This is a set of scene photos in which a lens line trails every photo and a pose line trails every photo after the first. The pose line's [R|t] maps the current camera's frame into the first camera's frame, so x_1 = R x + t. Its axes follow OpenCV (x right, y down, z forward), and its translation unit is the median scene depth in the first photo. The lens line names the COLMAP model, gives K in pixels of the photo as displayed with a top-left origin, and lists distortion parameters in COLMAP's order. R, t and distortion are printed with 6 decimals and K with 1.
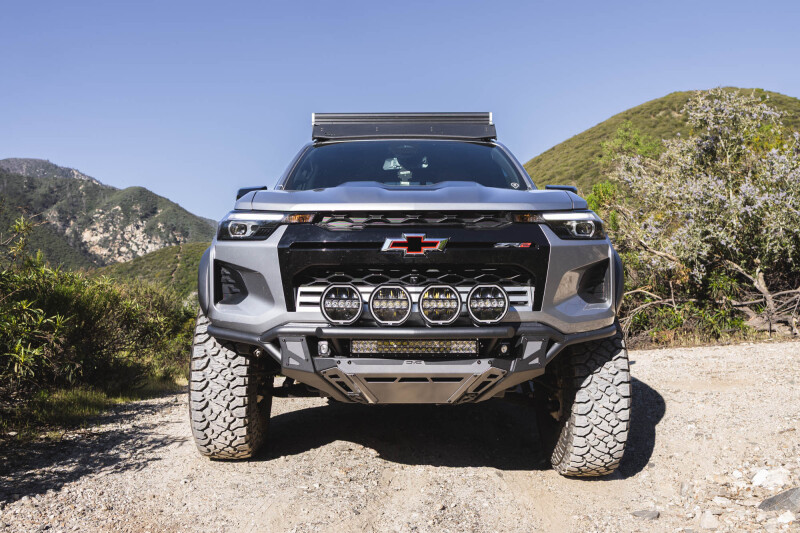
lens RADIAL K [[808.4, 0, 397.2], [0, 808.4, 255.2], [0, 0, 1]] dist [0.020981, 0.000000]
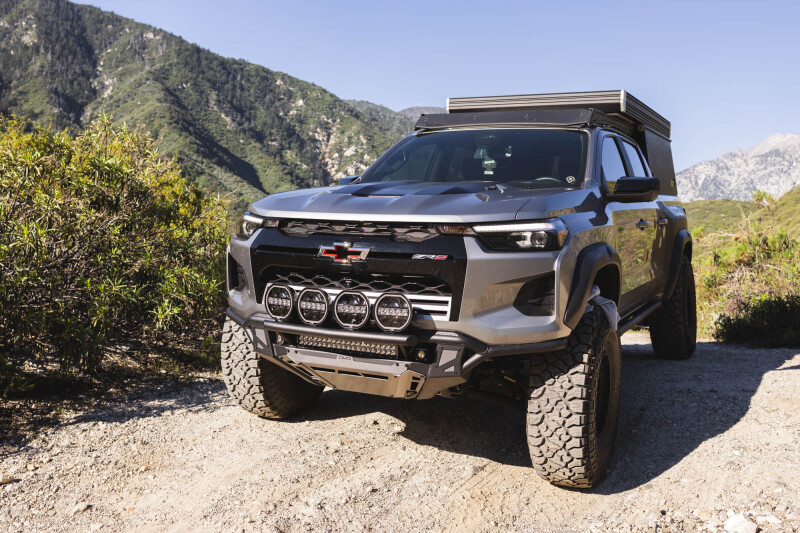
lens RADIAL K [[808.4, 0, 388.9], [0, 808.4, 256.4], [0, 0, 1]] dist [0.020981, 0.000000]
pose [[0.887126, 0.050712, -0.458733, 0.530763], [-0.017787, 0.996963, 0.075815, -0.084202], [0.461184, -0.059098, 0.885334, 0.049983]]
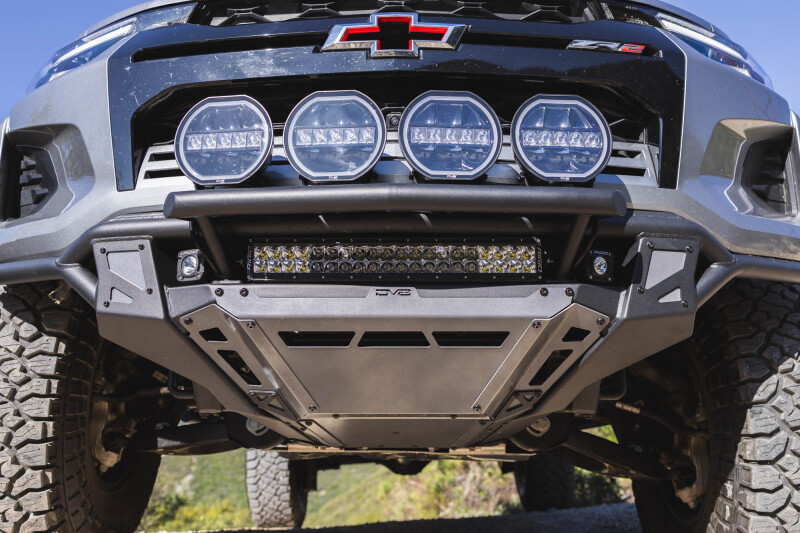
lens RADIAL K [[808.4, 0, 398.1], [0, 808.4, 260.0], [0, 0, 1]] dist [0.020981, 0.000000]
pose [[0.999648, -0.003599, -0.026273, 0.032229], [-0.002833, 0.970584, -0.240747, 0.202573], [0.026367, 0.240737, 0.970232, 0.531110]]
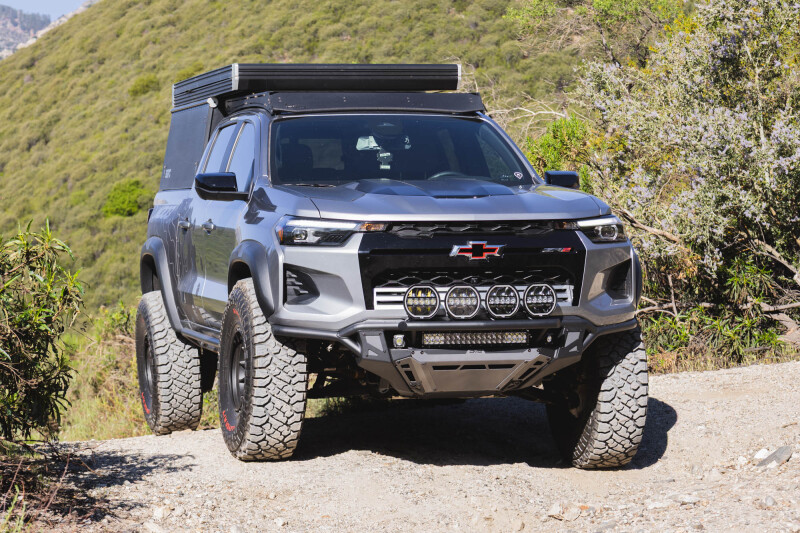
lens RADIAL K [[2547.5, 0, 401.8], [0, 2547.5, 262.6], [0, 0, 1]] dist [-0.006840, 0.000000]
pose [[0.973480, -0.010992, 0.228508, -0.846313], [0.004724, 0.999598, 0.027962, -0.090530], [-0.228723, -0.026141, 0.973140, -2.338187]]
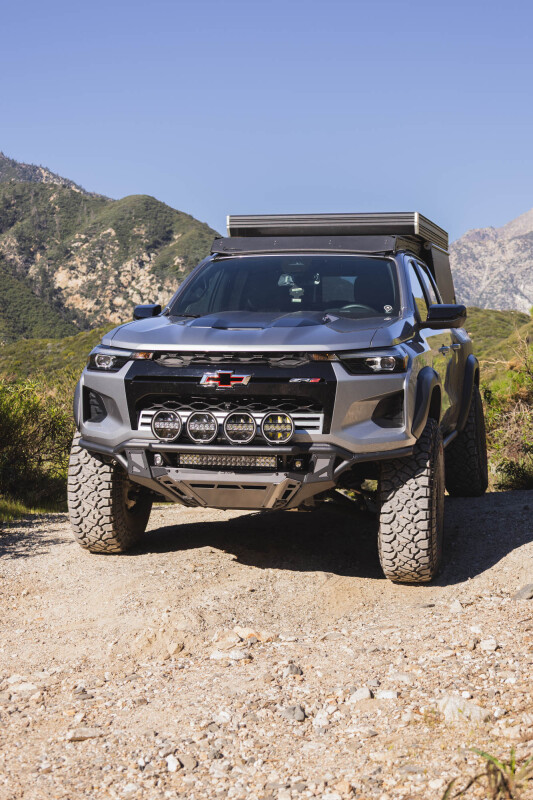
lens RADIAL K [[1448.5, 0, 251.8], [0, 1448.5, 379.0], [0, 0, 1]] dist [0.009332, 0.000000]
pose [[0.972061, 0.014401, -0.234287, 0.538085], [-0.003166, 0.998830, 0.048260, -0.112069], [0.234708, -0.046170, 0.970969, -1.076129]]
